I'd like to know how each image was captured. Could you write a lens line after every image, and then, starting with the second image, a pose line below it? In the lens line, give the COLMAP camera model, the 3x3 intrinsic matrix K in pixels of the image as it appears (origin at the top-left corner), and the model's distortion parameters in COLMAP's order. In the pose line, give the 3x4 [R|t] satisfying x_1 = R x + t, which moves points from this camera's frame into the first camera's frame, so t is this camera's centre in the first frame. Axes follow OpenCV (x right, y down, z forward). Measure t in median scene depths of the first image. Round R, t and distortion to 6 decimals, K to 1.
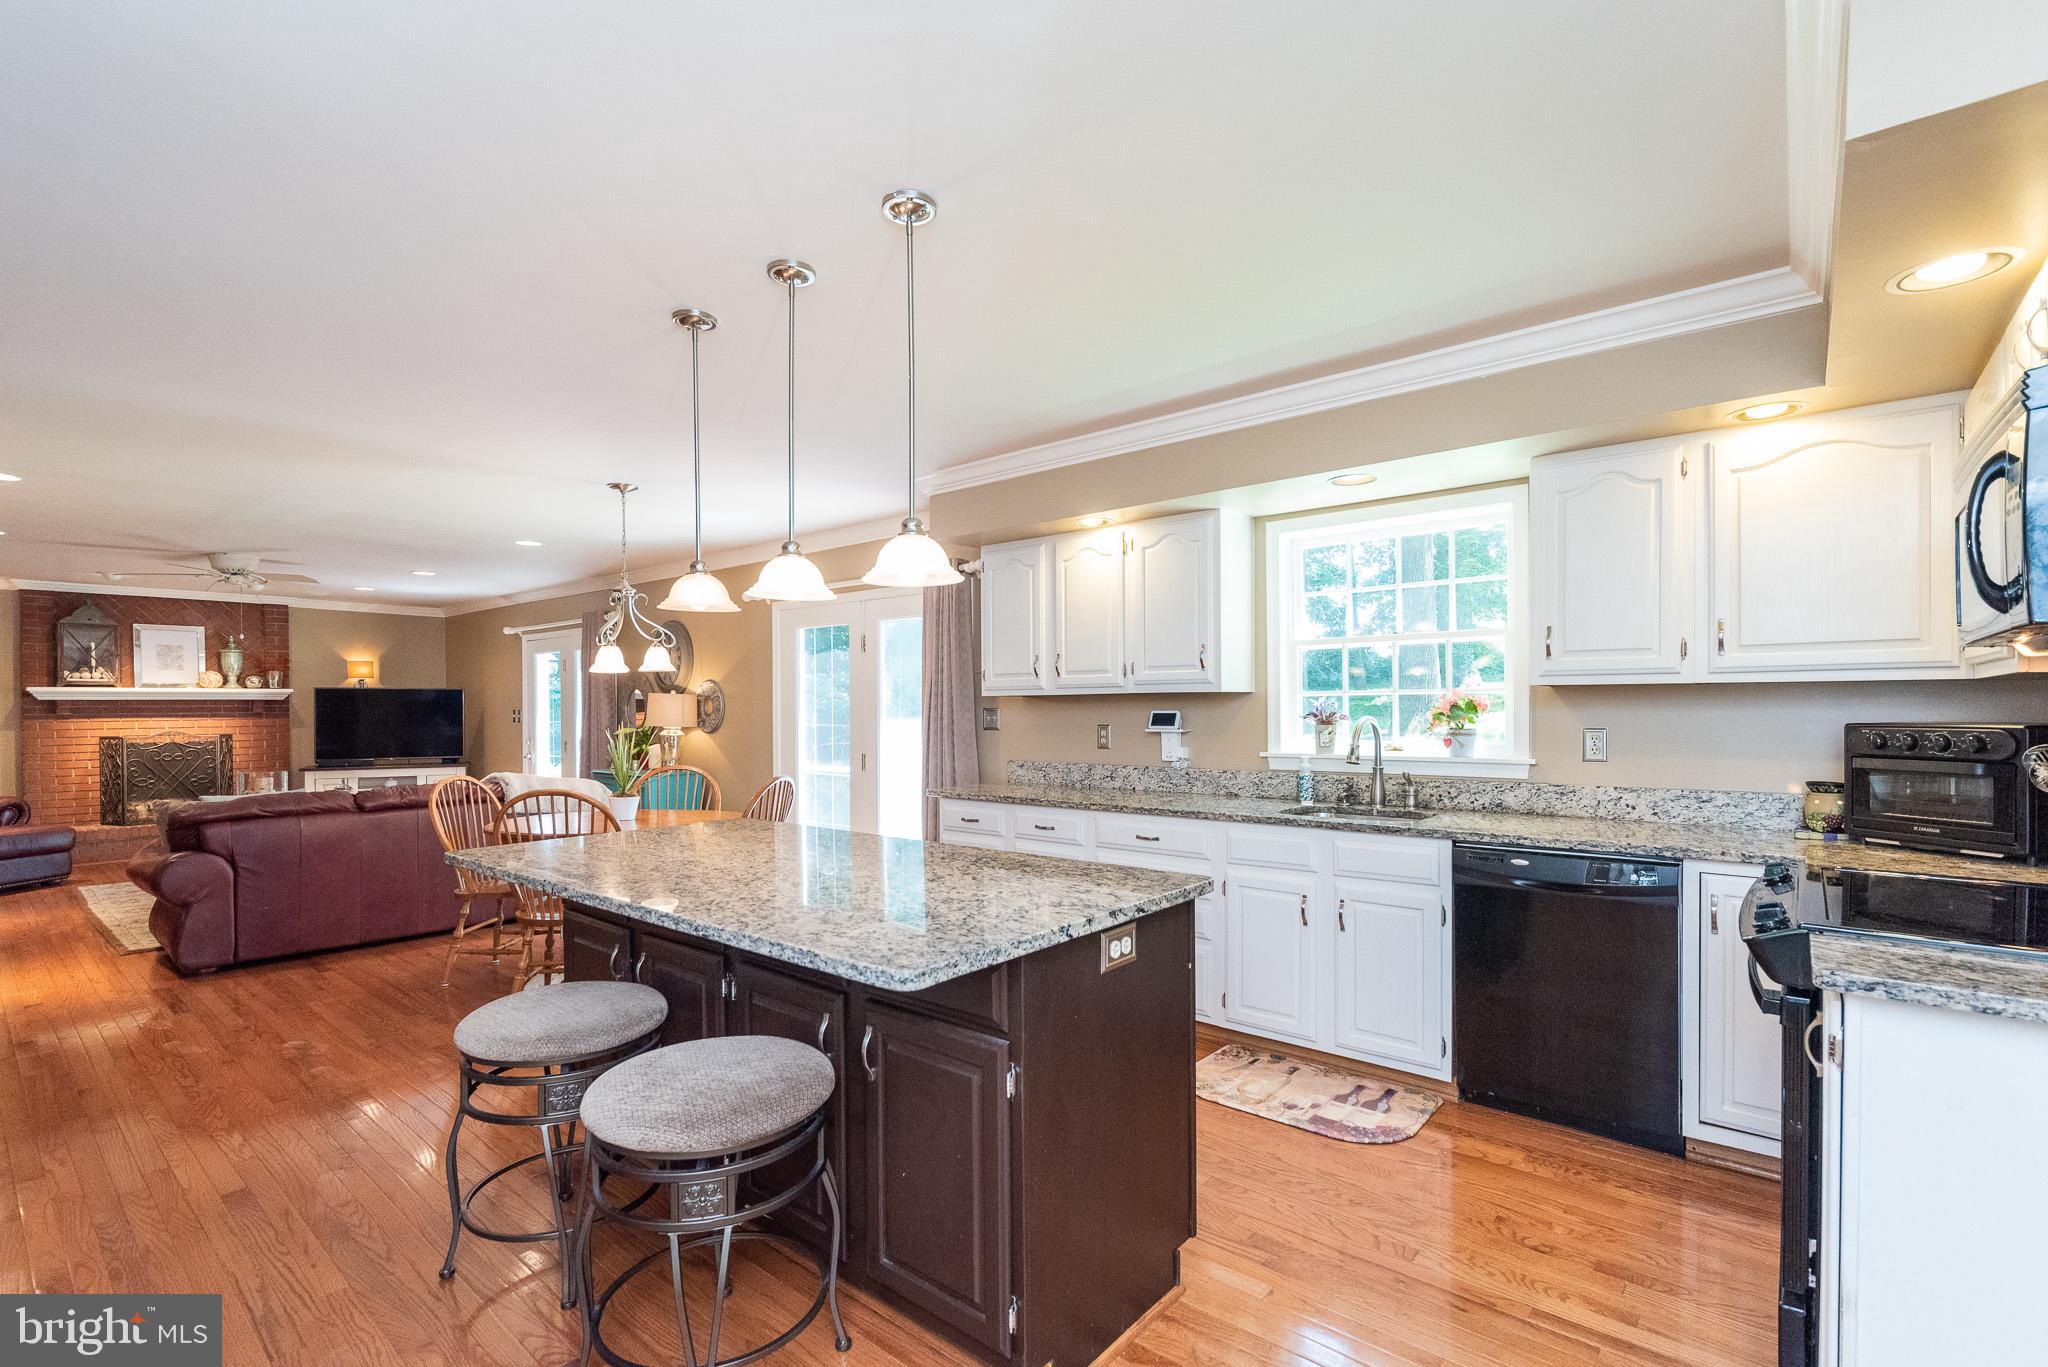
lens RADIAL K [[911.0, 0, 1057.7], [0, 911.0, 718.0], [0, 0, 1]] dist [0.001090, 0.000223]
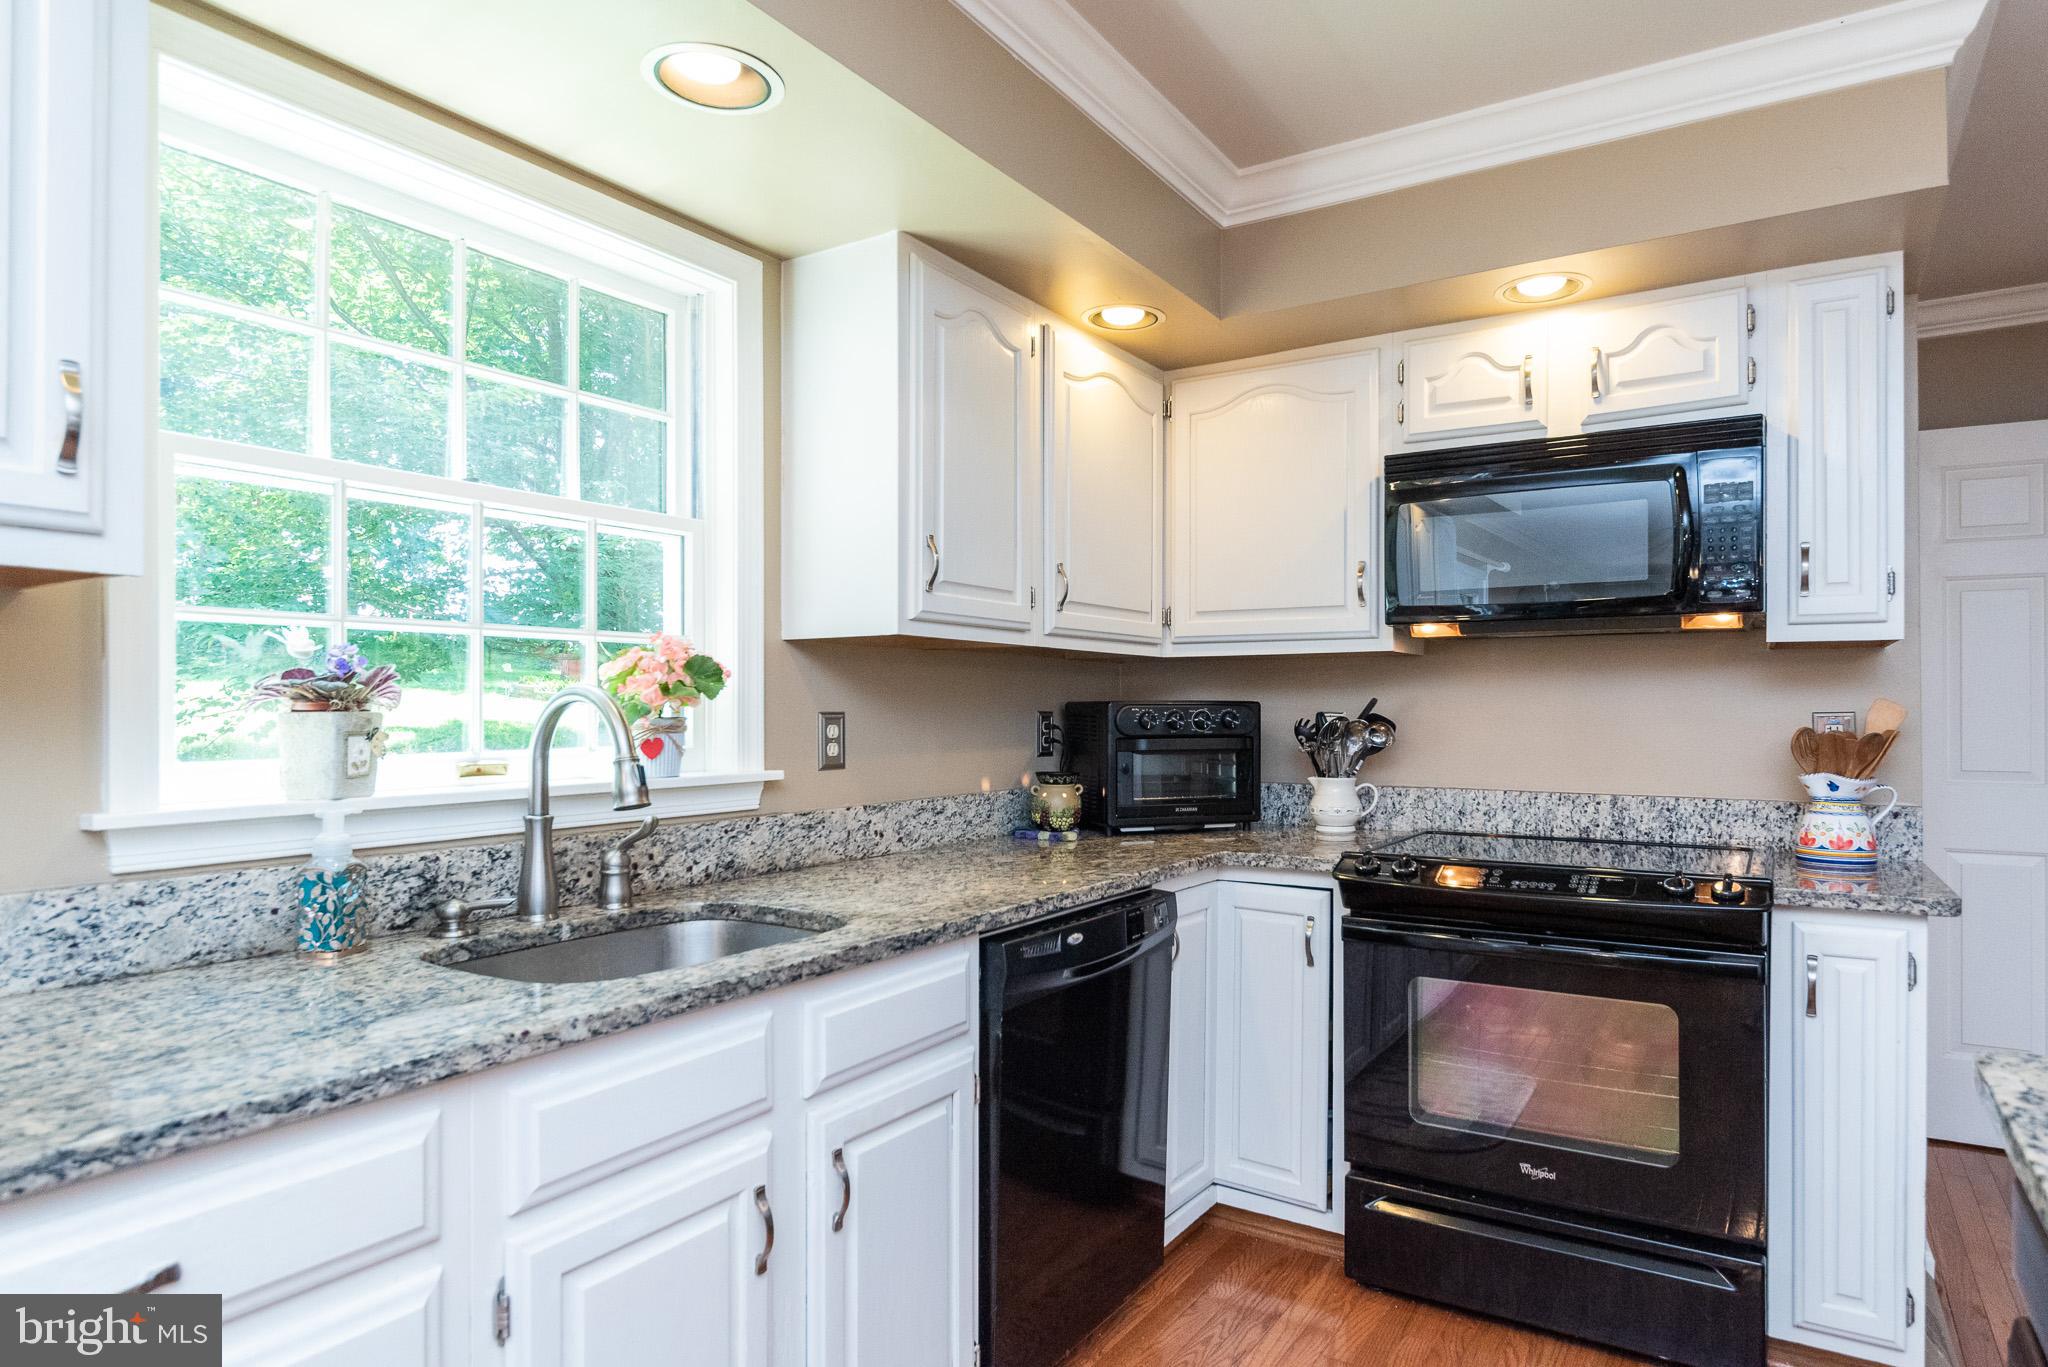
lens RADIAL K [[1144.0, 0, 1059.7], [0, 1144.0, 701.9], [0, 0, 1]] dist [-0.010069, -0.002447]
pose [[-0.112887, 0.011057, 0.993546, -0.140679], [0.012565, 0.999874, -0.009700, 0.010952], [-0.993528, 0.011389, -0.113012, 0.741522]]
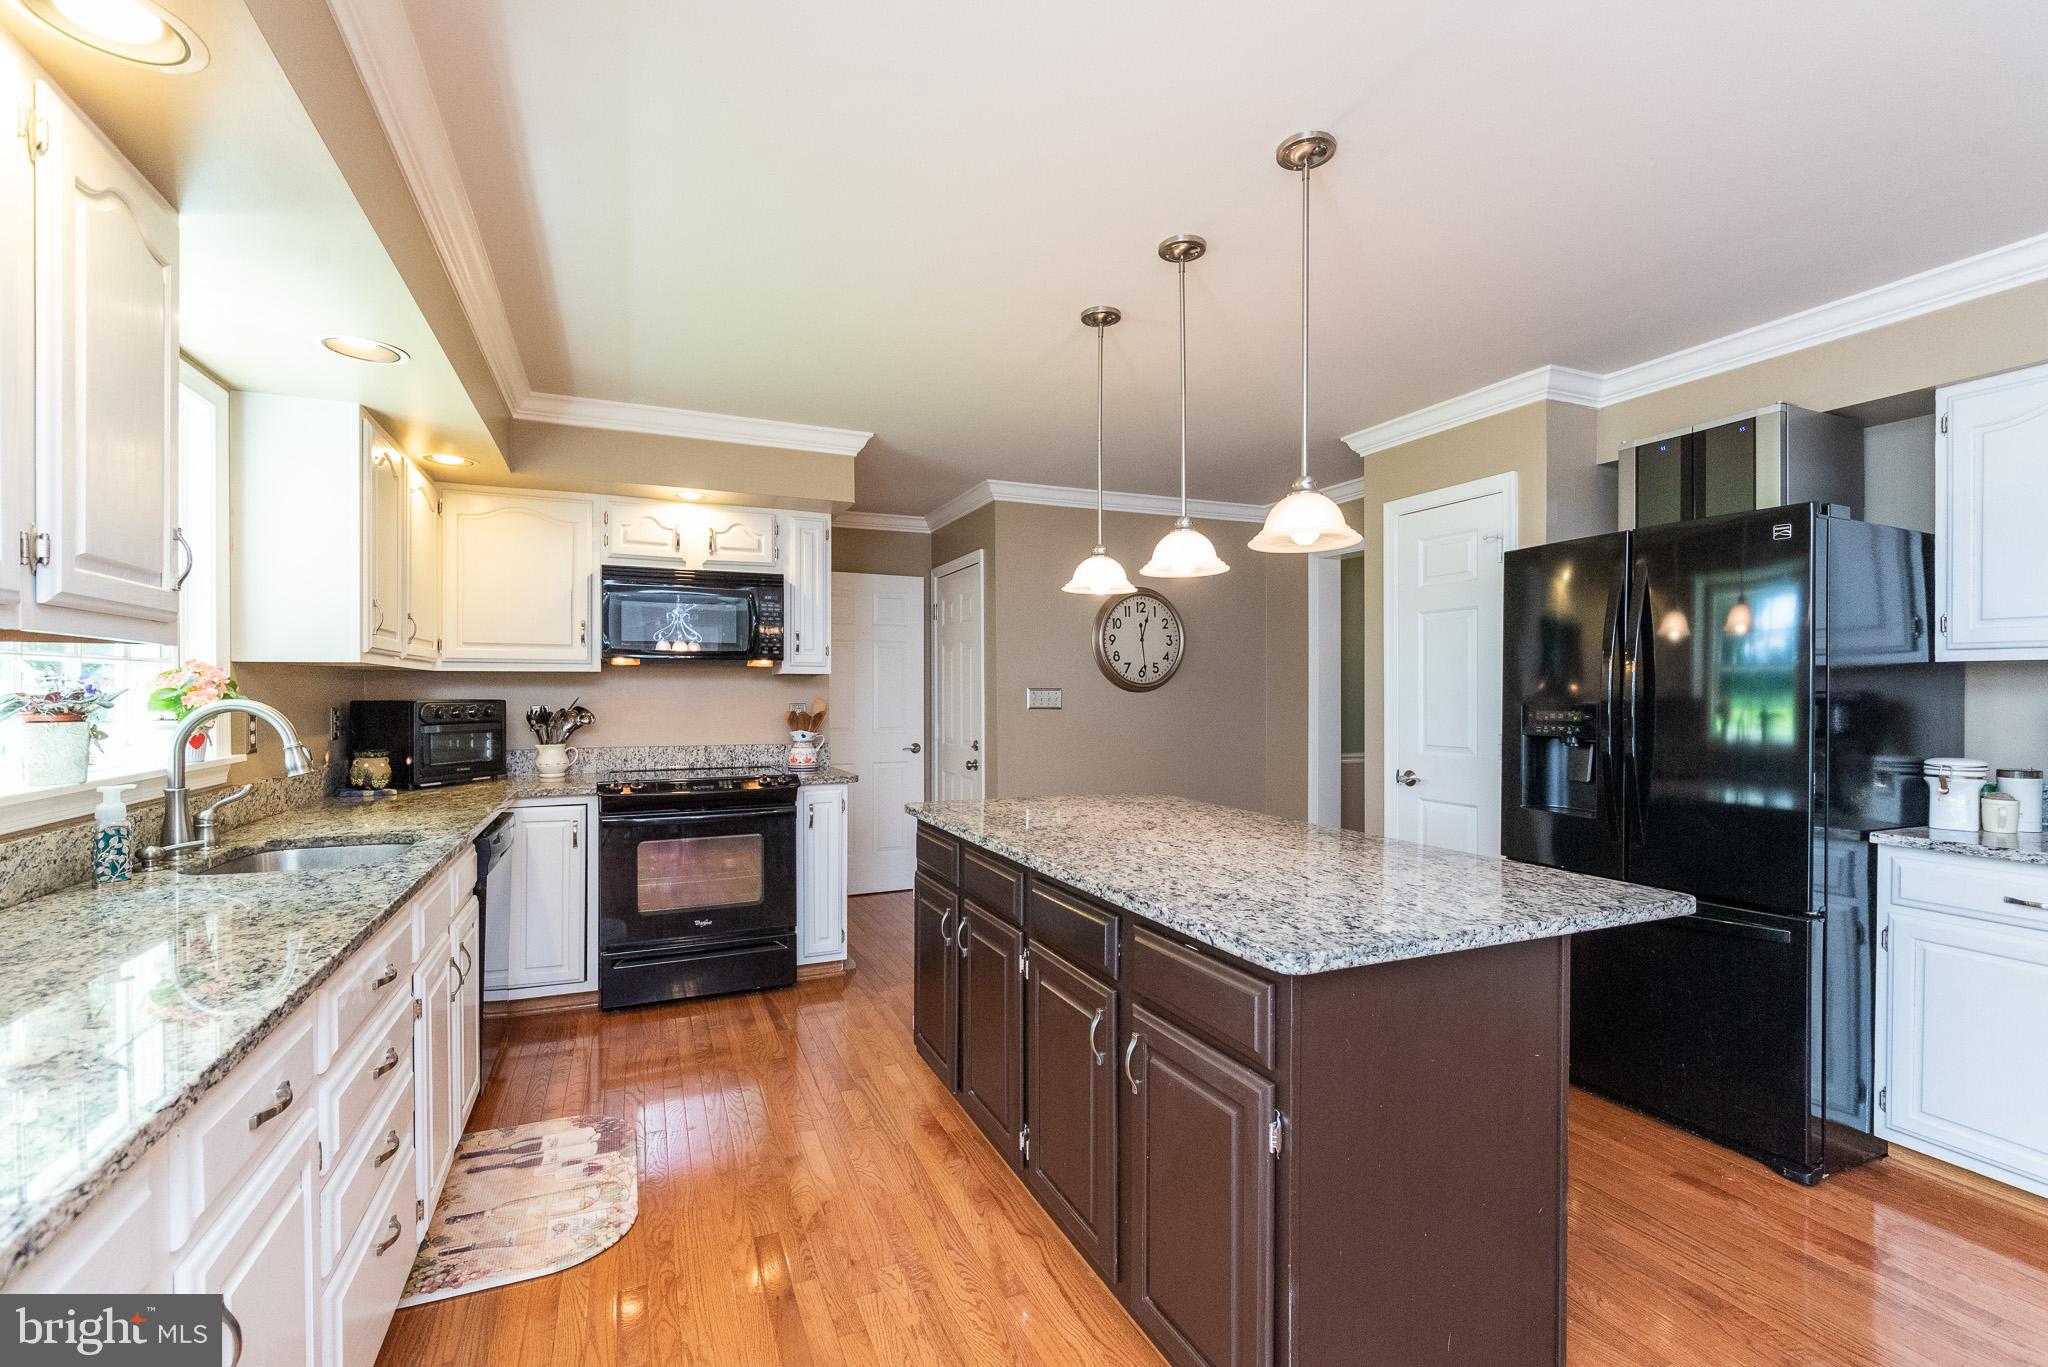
lens RADIAL K [[911.0, 0, 1037.2], [0, 911.0, 690.7], [0, 0, 1]] dist [0.001090, 0.000223]
pose [[-0.892582, 0.005344, 0.450854, -0.346981], [0.010303, 0.999910, 0.008547, -0.006620], [-0.450768, 0.012274, -0.892557, 1.128028]]
